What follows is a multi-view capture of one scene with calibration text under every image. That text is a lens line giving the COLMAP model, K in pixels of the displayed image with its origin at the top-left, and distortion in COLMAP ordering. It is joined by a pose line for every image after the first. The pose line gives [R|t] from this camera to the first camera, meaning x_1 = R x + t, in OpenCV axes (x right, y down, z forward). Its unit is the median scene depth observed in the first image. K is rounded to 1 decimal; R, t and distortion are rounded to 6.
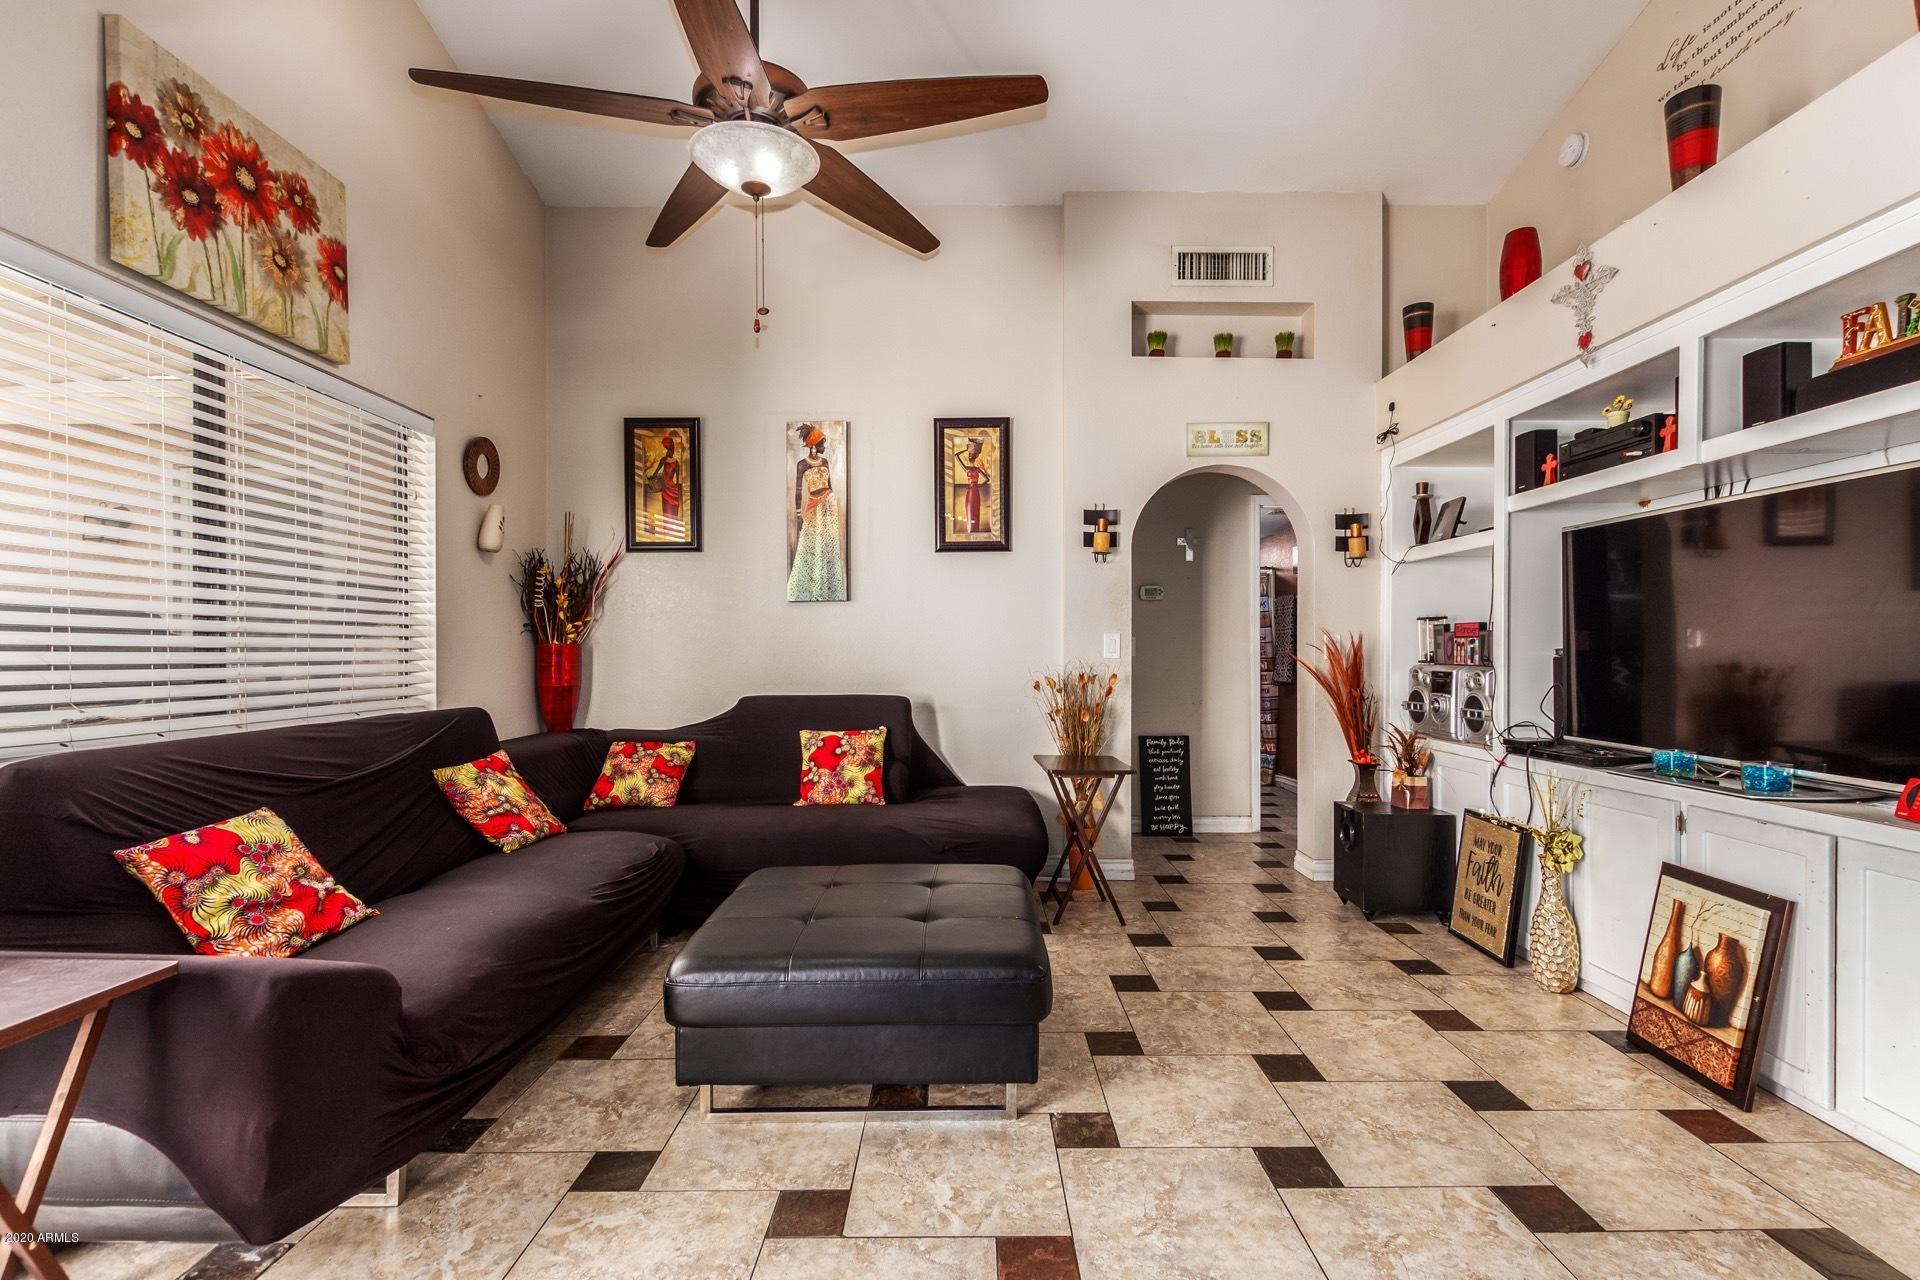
lens RADIAL K [[874.6, 0, 969.5], [0, 874.6, 650.7], [0, 0, 1]] dist [0.007760, -0.005459]
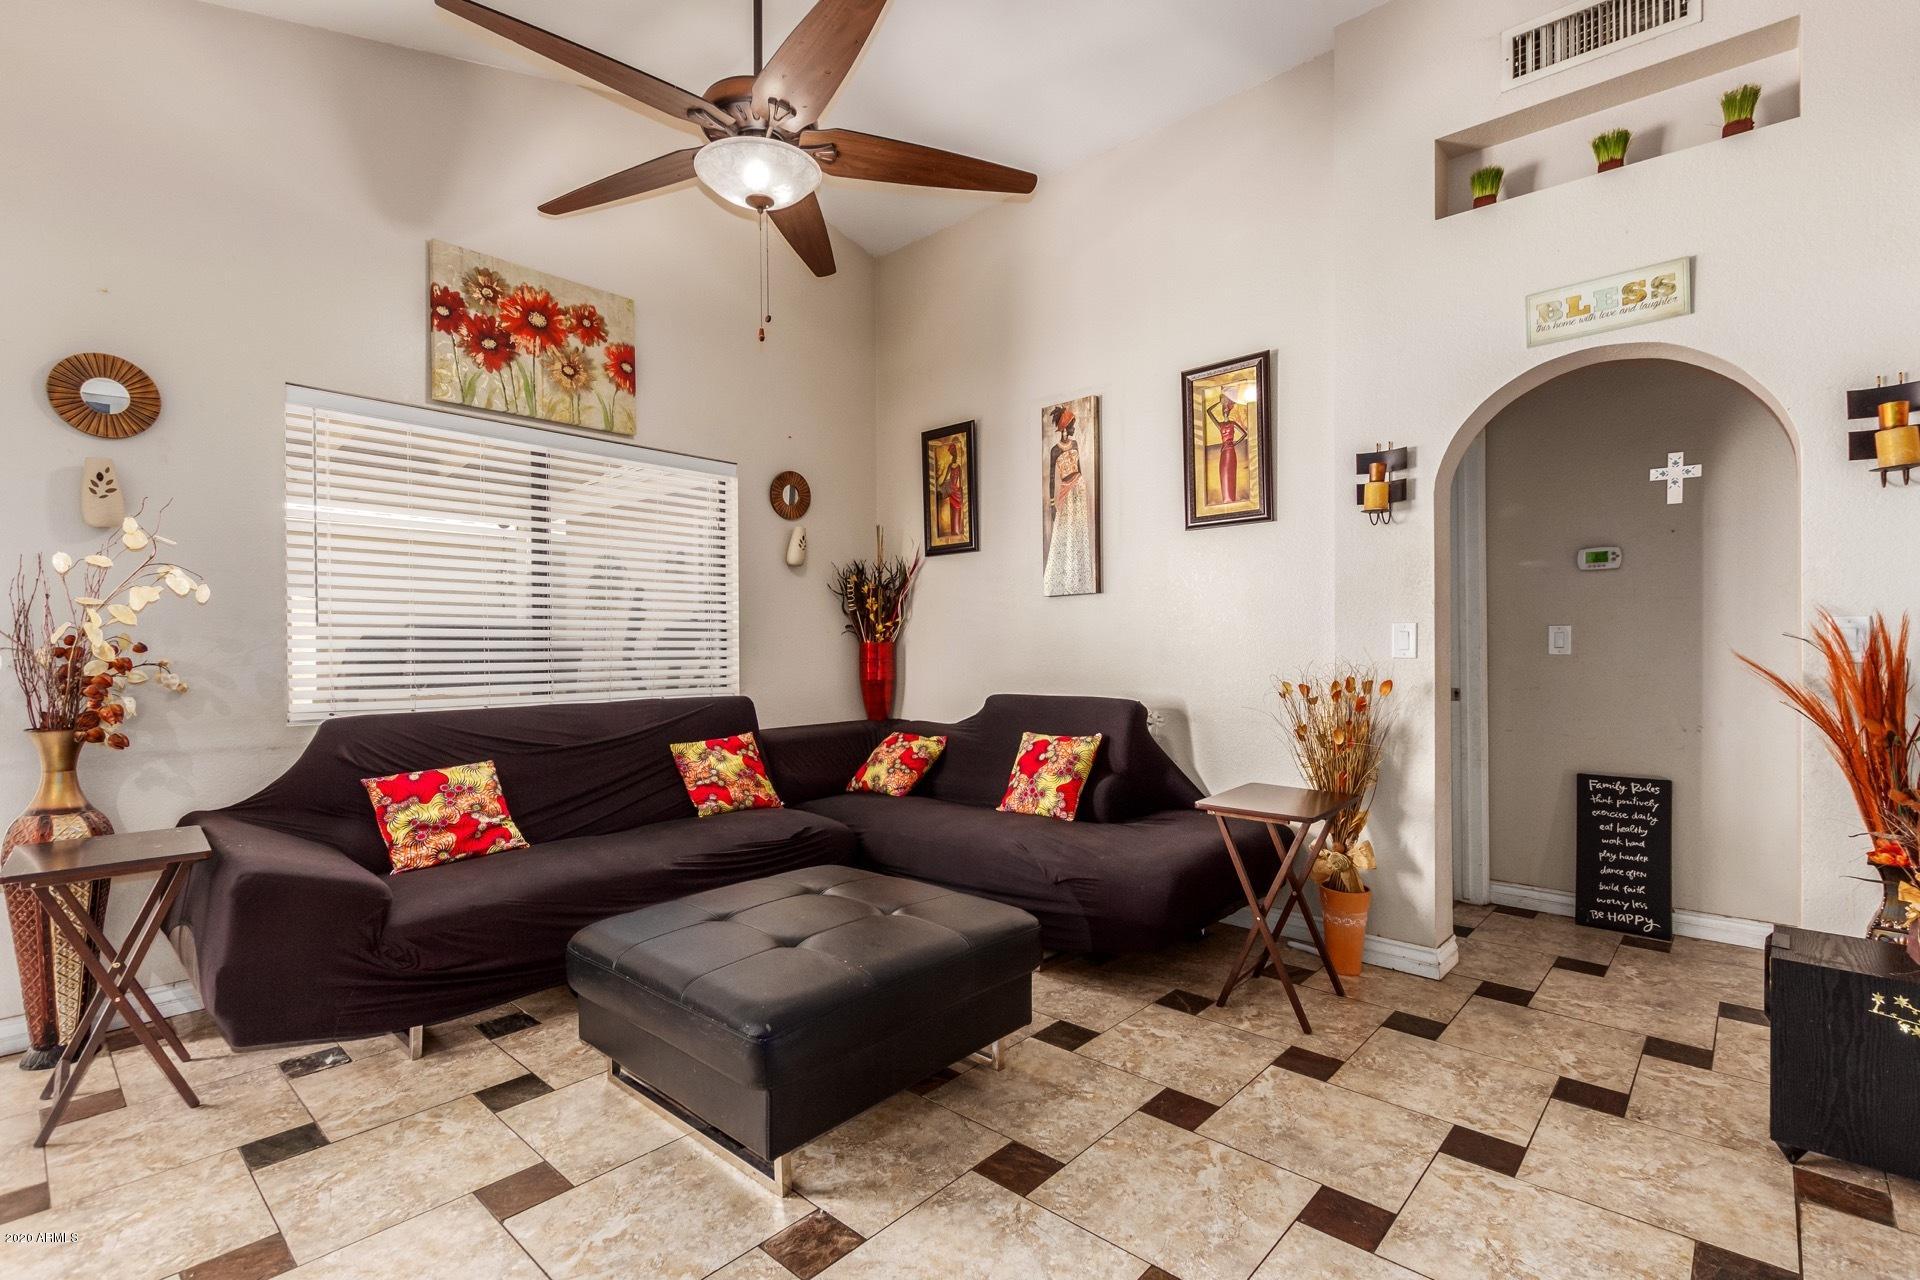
lens RADIAL K [[874.6, 0, 969.5], [0, 874.6, 650.7], [0, 0, 1]] dist [0.007760, -0.005459]
pose [[0.739877, 0.000467, -0.672742, 0.482156], [0.004328, 0.999976, 0.005454, -0.003653], [0.672729, -0.006947, 0.739857, 0.306879]]
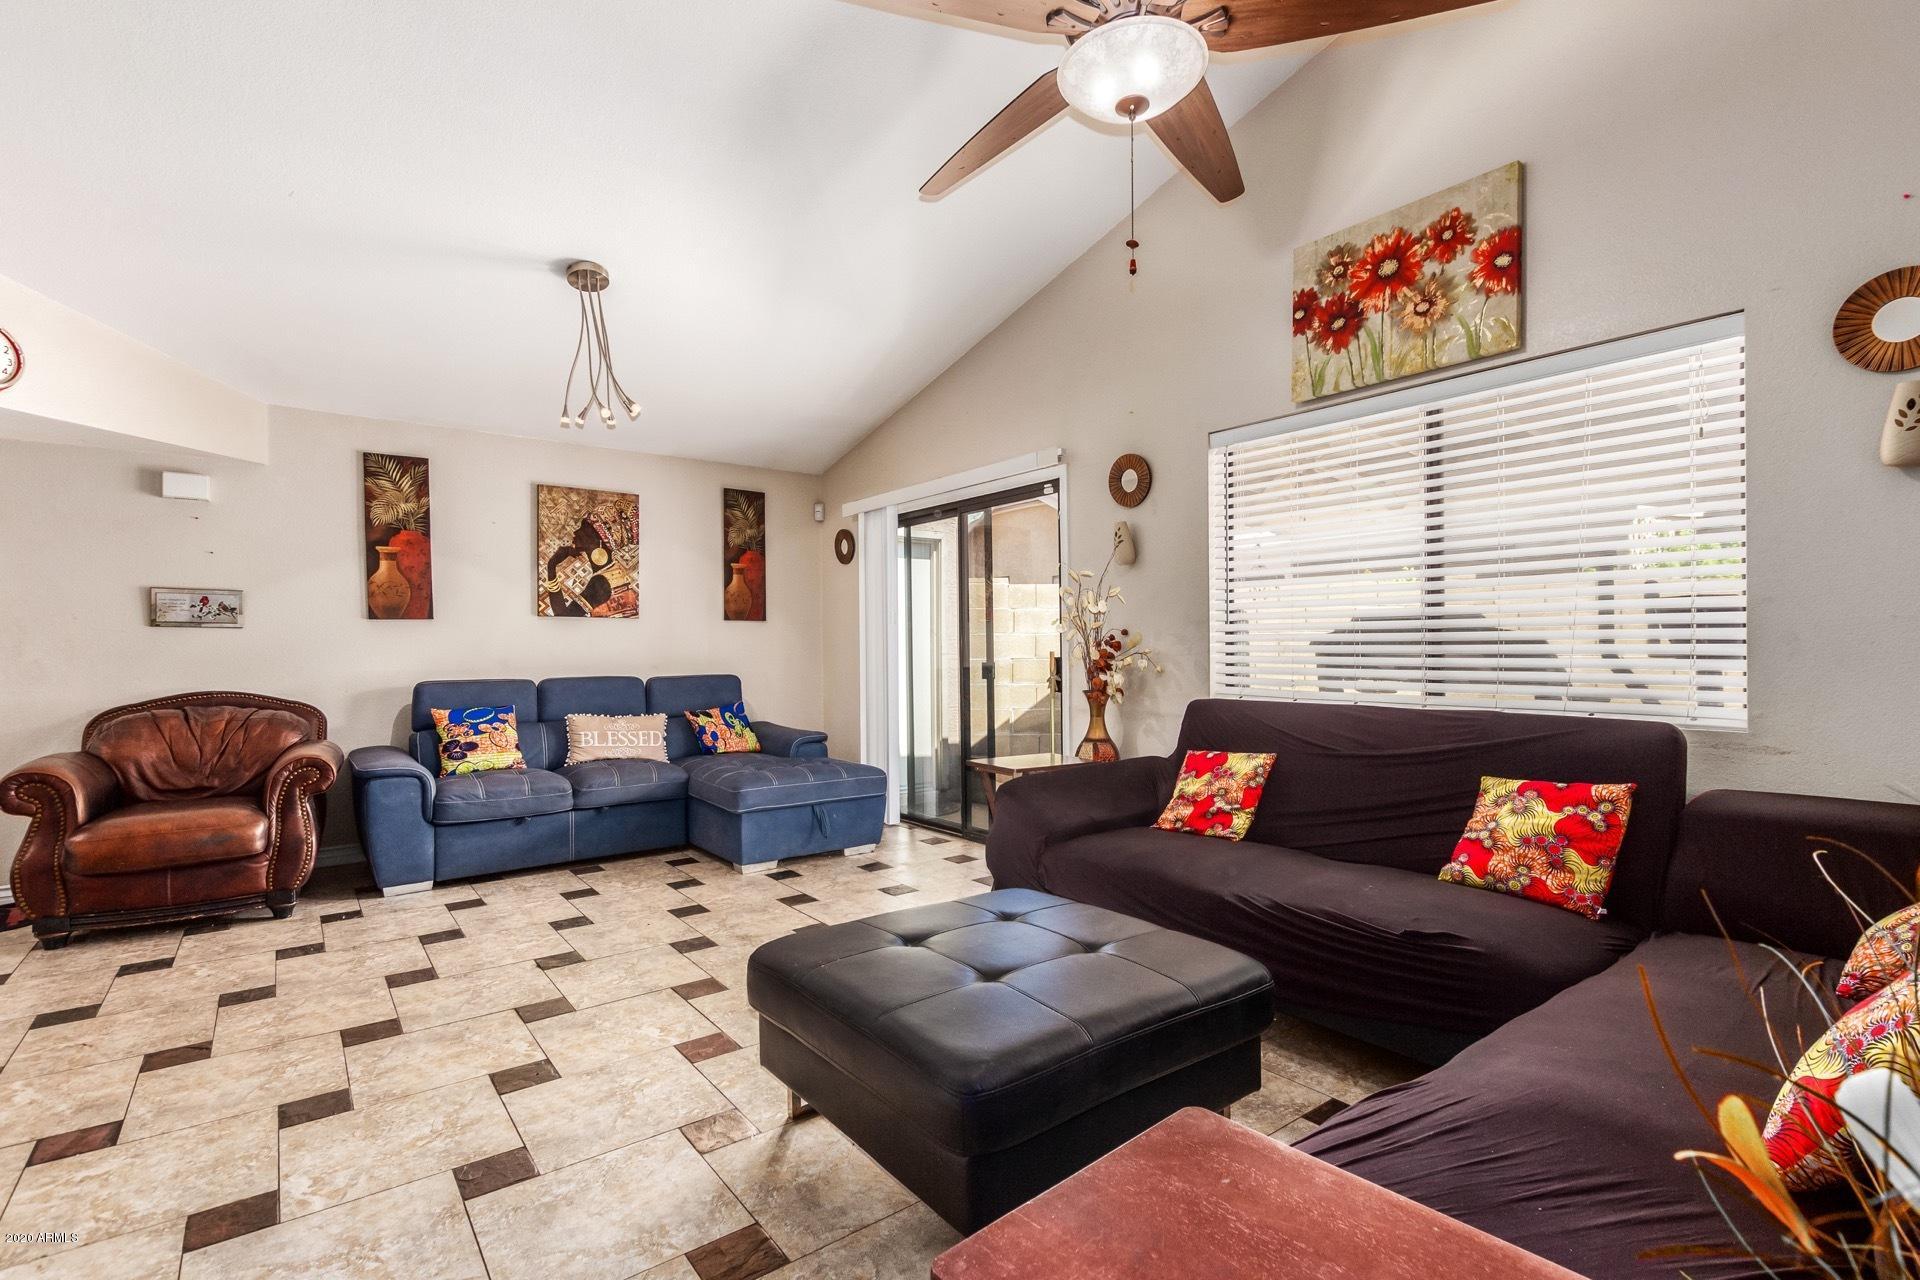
lens RADIAL K [[887.6, 0, 964.2], [0, 887.6, 647.9], [0, 0, 1]] dist [0.001989, 0.000025]
pose [[-0.796568, 0.008742, -0.604486, 0.317334], [0.009035, 0.999956, 0.002555, -0.002683], [0.604482, -0.003427, -0.796612, 1.215513]]
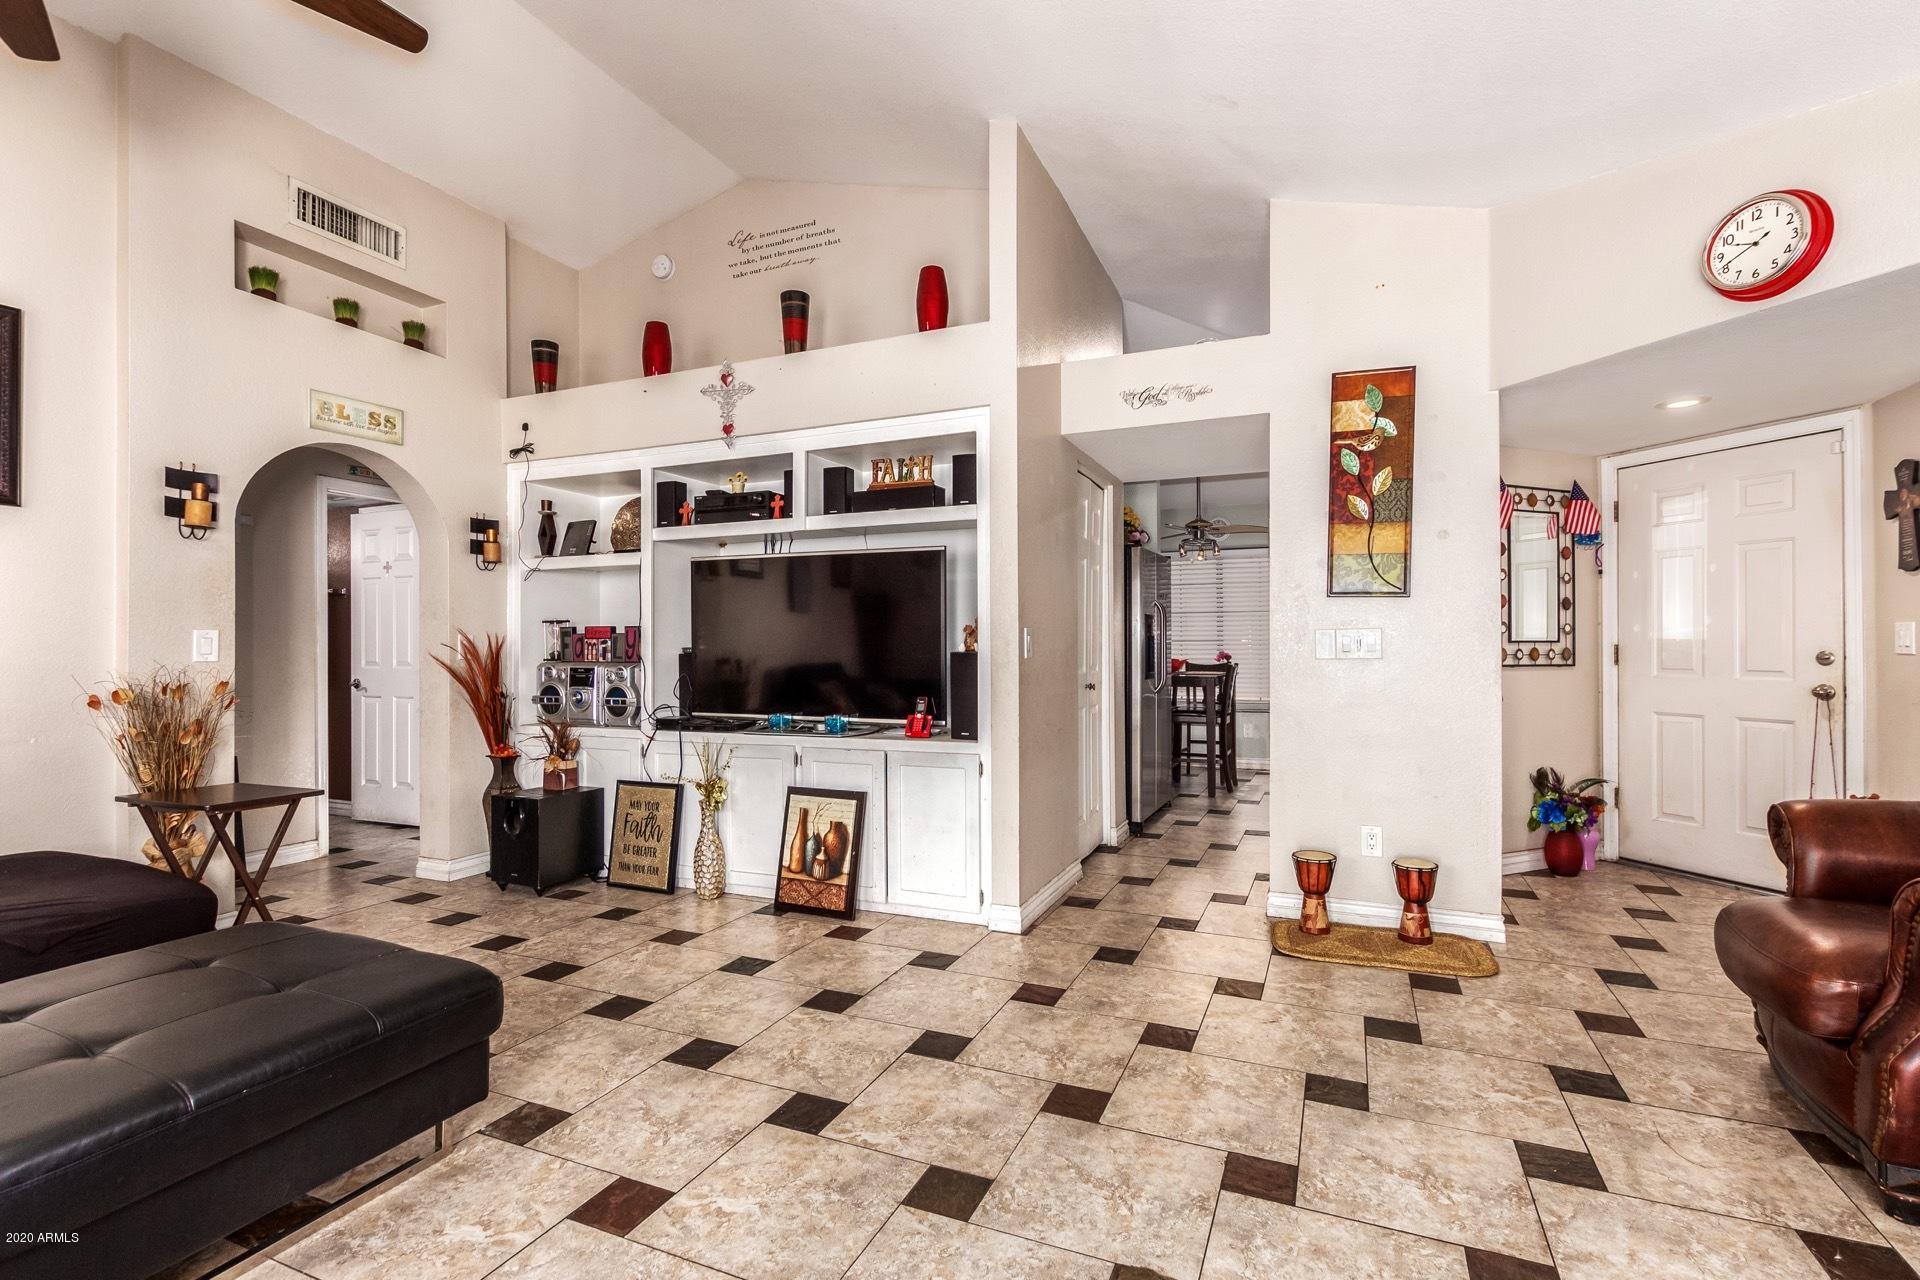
lens RADIAL K [[877.1, 0, 966.9], [0, 877.1, 642.5], [0, 0, 1]] dist [0.007550, -0.000309]
pose [[0.399107, 0.002979, 0.916899, -0.369557], [0.006001, 0.999965, -0.005861, -0.000088], [-0.916885, 0.007842, 0.399075, 0.074055]]
